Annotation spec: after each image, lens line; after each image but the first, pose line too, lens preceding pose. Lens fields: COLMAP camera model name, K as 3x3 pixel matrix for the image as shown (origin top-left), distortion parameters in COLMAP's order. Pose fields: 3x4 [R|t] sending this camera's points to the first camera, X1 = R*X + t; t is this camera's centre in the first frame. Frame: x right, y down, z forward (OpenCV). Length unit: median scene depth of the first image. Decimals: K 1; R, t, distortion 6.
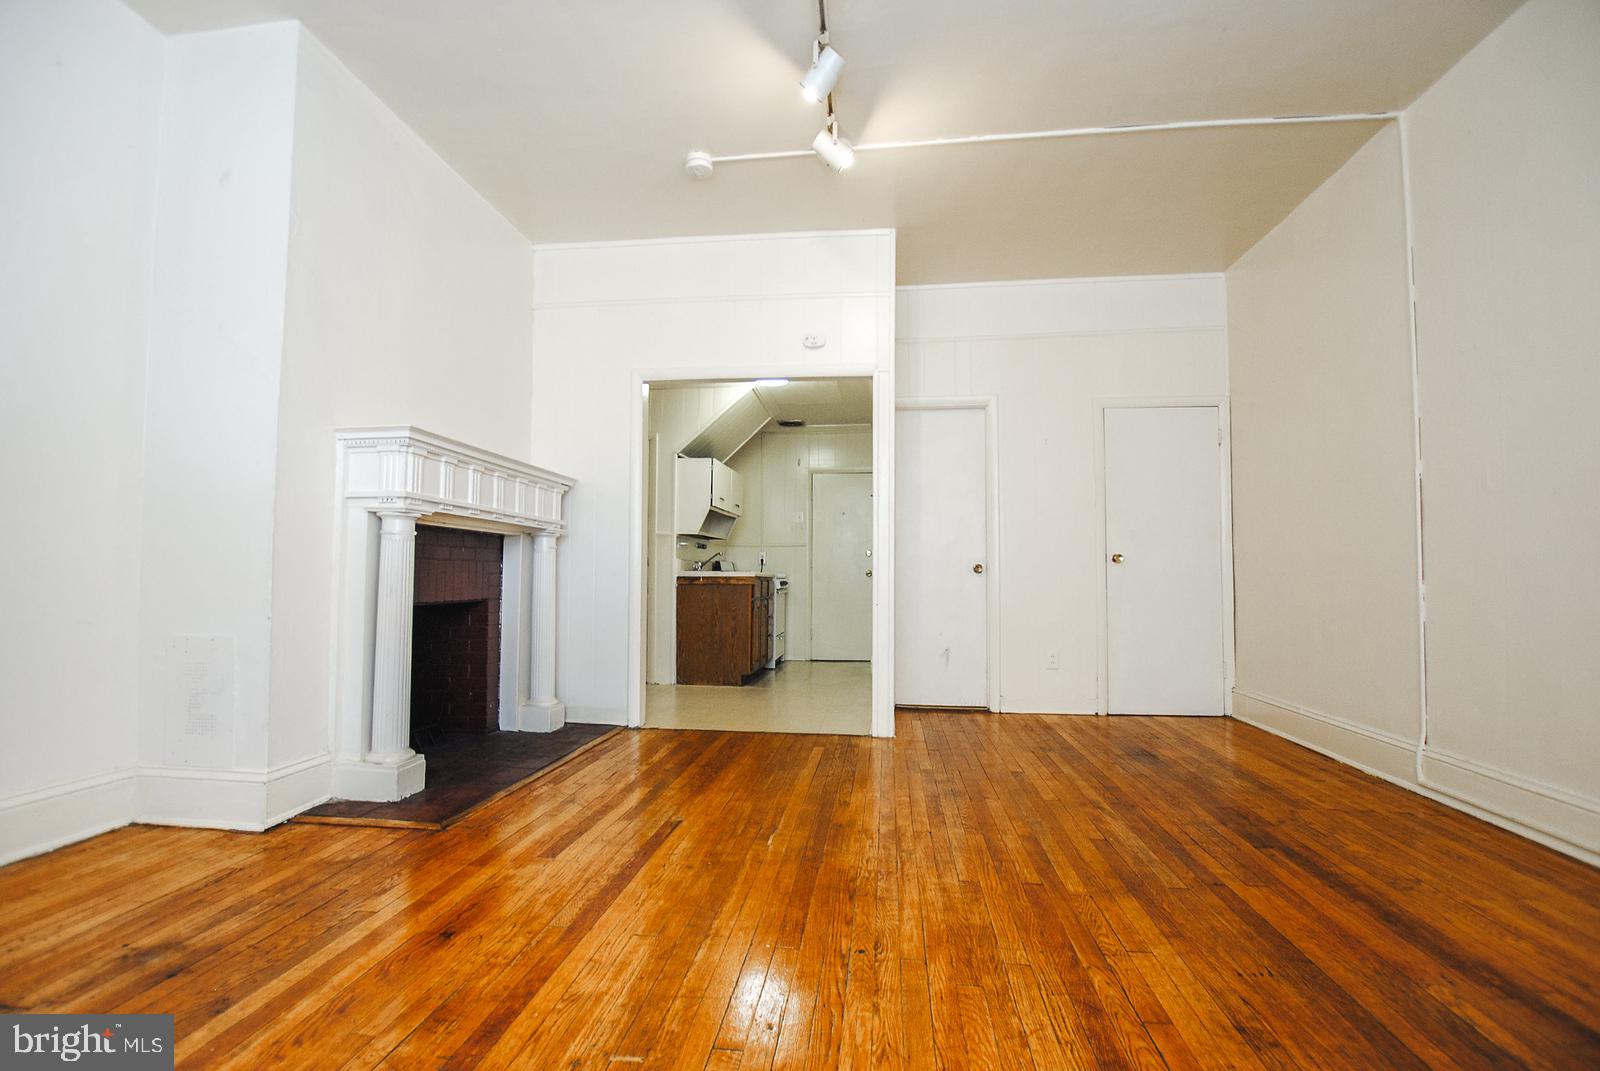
lens RADIAL K [[719.9, 0, 806.2], [0, 719.9, 543.4], [0, 0, 1]] dist [-0.028177, 0.000904]
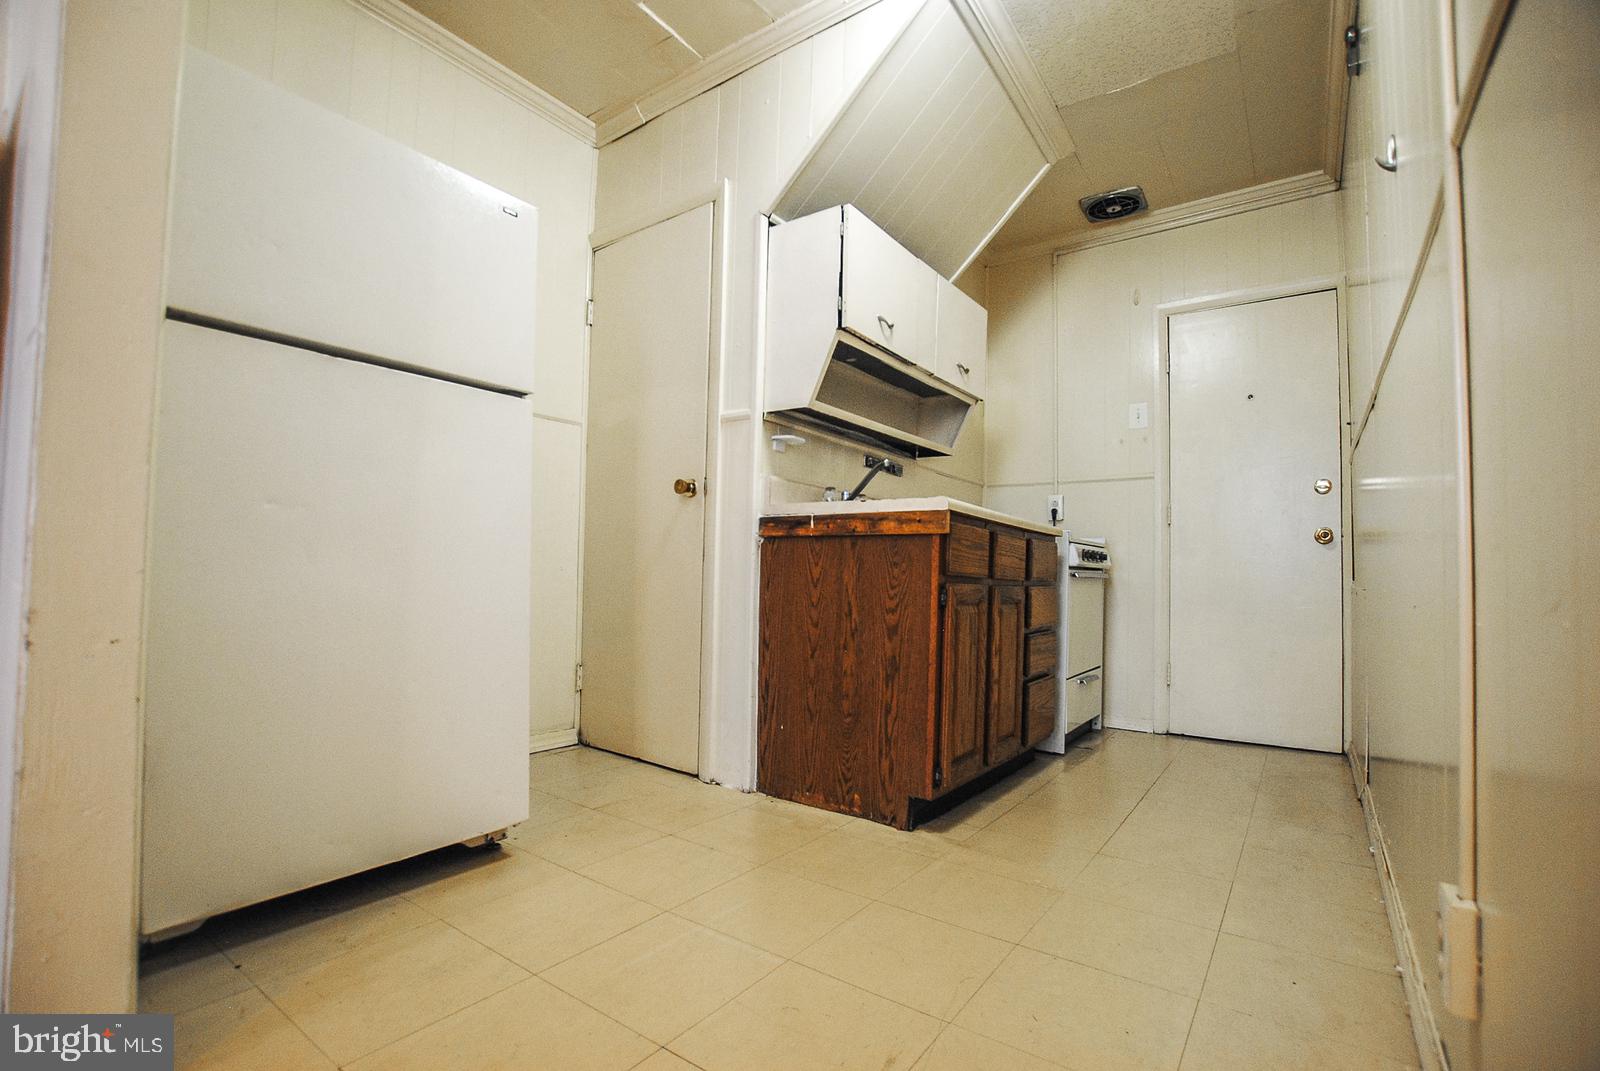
lens RADIAL K [[706.3, 0, 800.0], [0, 706.3, 535.5], [0, 0, 1]] dist [-0.023769, 0.000373]
pose [[0.869856, -0.012085, -0.493159, 0.057217], [0.003881, 0.999837, -0.017655, 0.114467], [0.493291, 0.013443, 0.869760, 1.225097]]
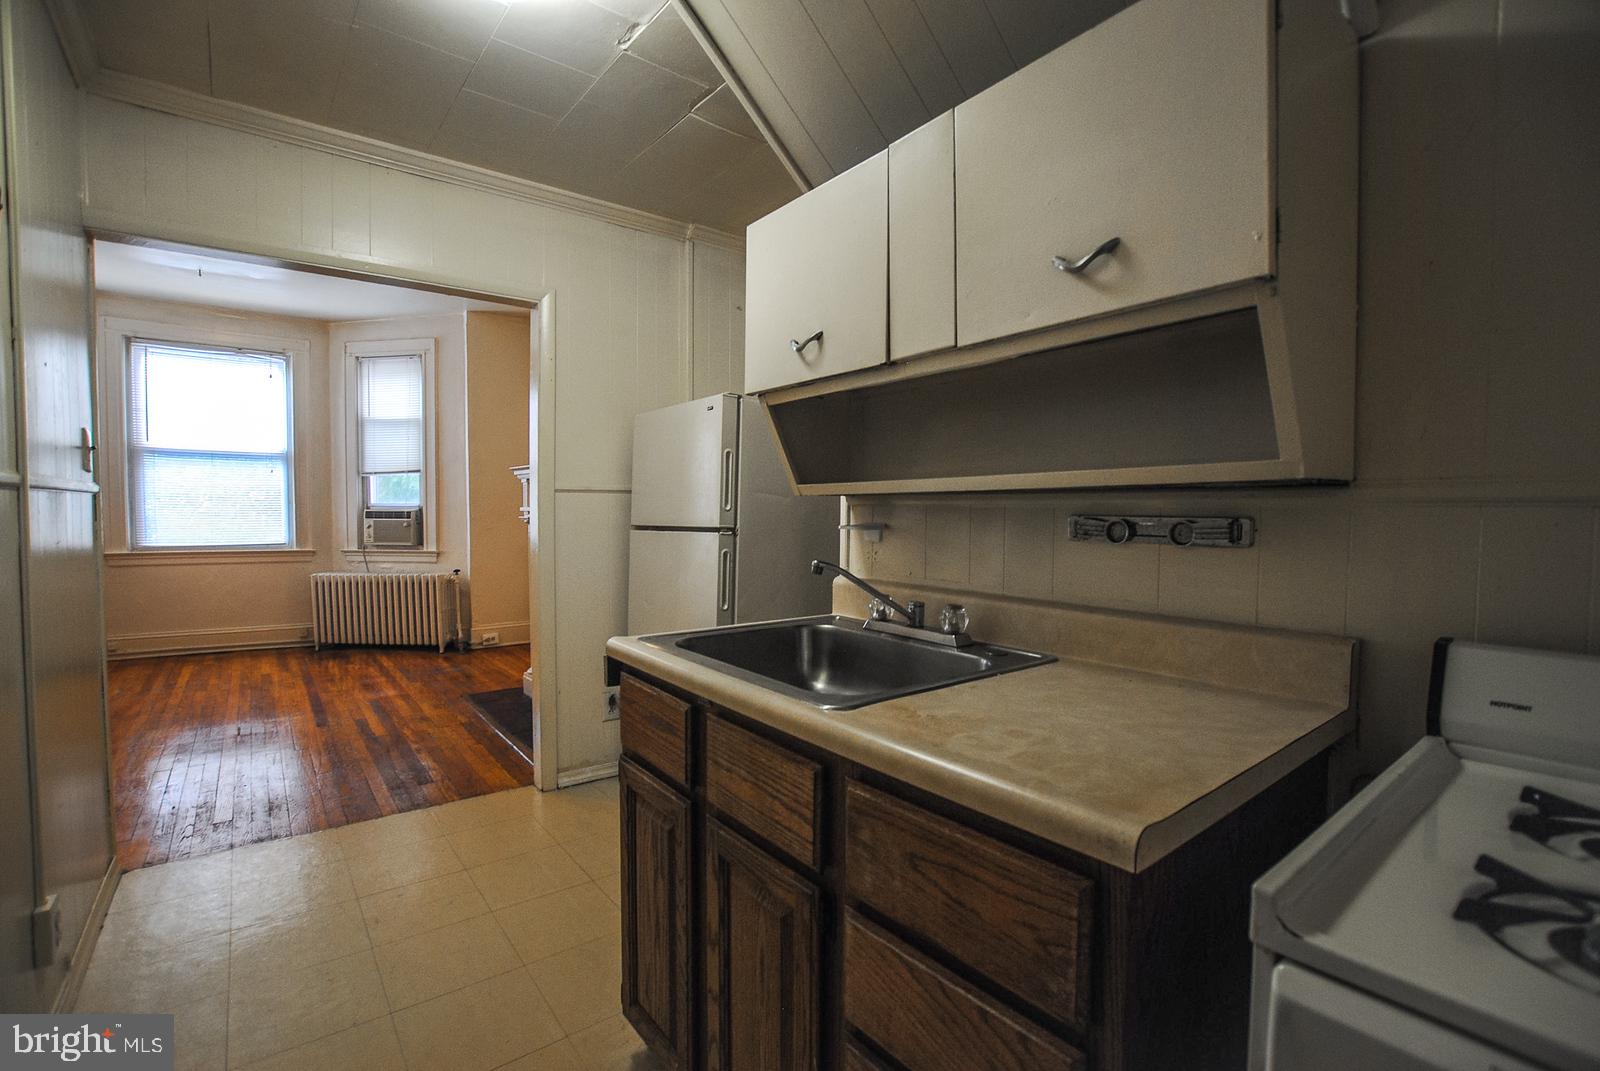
lens RADIAL K [[719.9, 0, 806.2], [0, 719.9, 543.4], [0, 0, 1]] dist [-0.028177, 0.000904]
pose [[-0.715001, 0.019107, -0.698862, 0.103077], [0.019572, 0.999782, 0.007311, 0.007317], [0.698849, -0.008451, -0.715219, 2.246952]]
